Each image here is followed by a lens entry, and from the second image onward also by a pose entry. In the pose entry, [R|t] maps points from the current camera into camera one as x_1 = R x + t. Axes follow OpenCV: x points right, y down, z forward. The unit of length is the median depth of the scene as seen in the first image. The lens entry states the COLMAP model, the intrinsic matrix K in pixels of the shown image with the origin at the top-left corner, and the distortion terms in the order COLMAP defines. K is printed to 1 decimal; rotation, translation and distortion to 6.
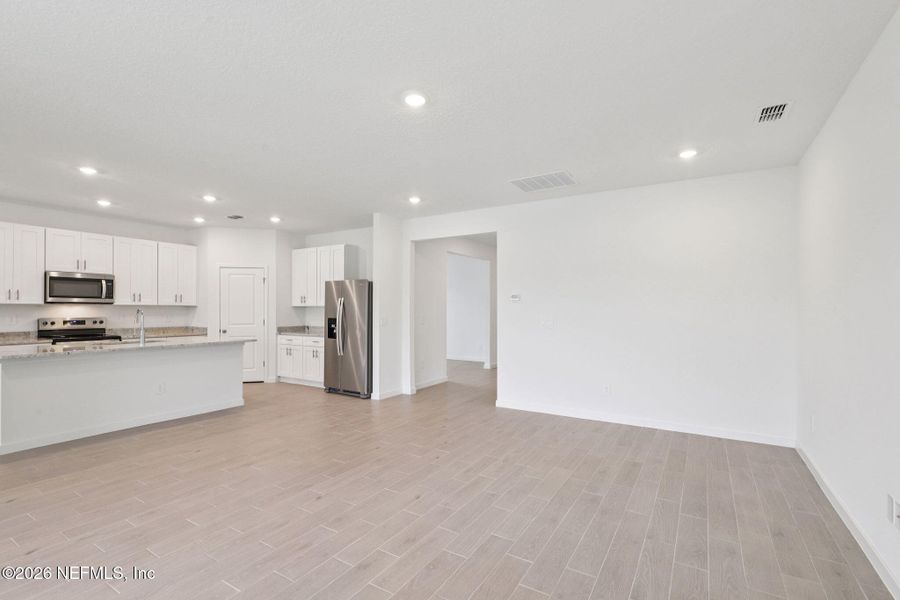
lens RADIAL K [[413.5, 0, 451.8], [0, 413.5, 309.3], [0, 0, 1]] dist [0.002648, -0.000450]
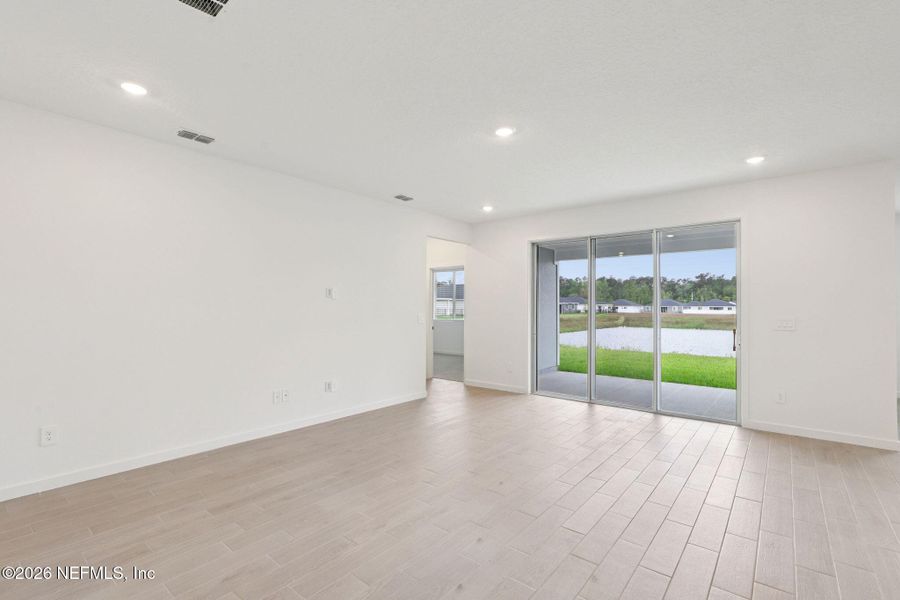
lens RADIAL K [[413.5, 0, 451.8], [0, 413.5, 309.3], [0, 0, 1]] dist [0.002648, -0.000450]
pose [[-0.992165, -0.007439, 0.124712, -0.053993], [-0.006315, 0.999936, 0.009404, -0.004712], [-0.124774, 0.008543, -0.992148, 1.246135]]
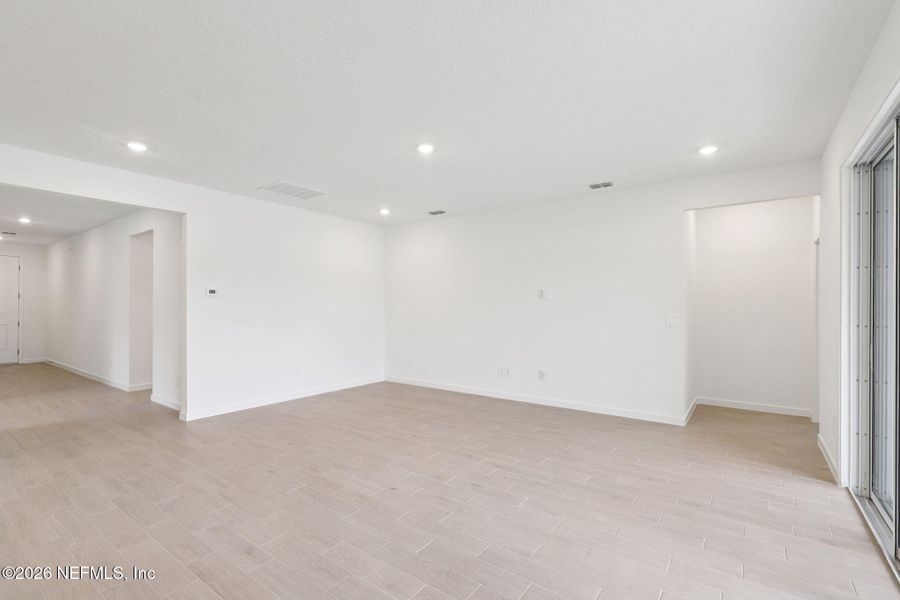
lens RADIAL K [[413.5, 0, 451.8], [0, 413.5, 309.3], [0, 0, 1]] dist [0.002648, -0.000450]
pose [[0.070522, -0.008878, 0.997471, -0.799896], [0.000734, 0.999961, 0.008849, -0.000530], [-0.997510, 0.000108, 0.070525, 0.467977]]
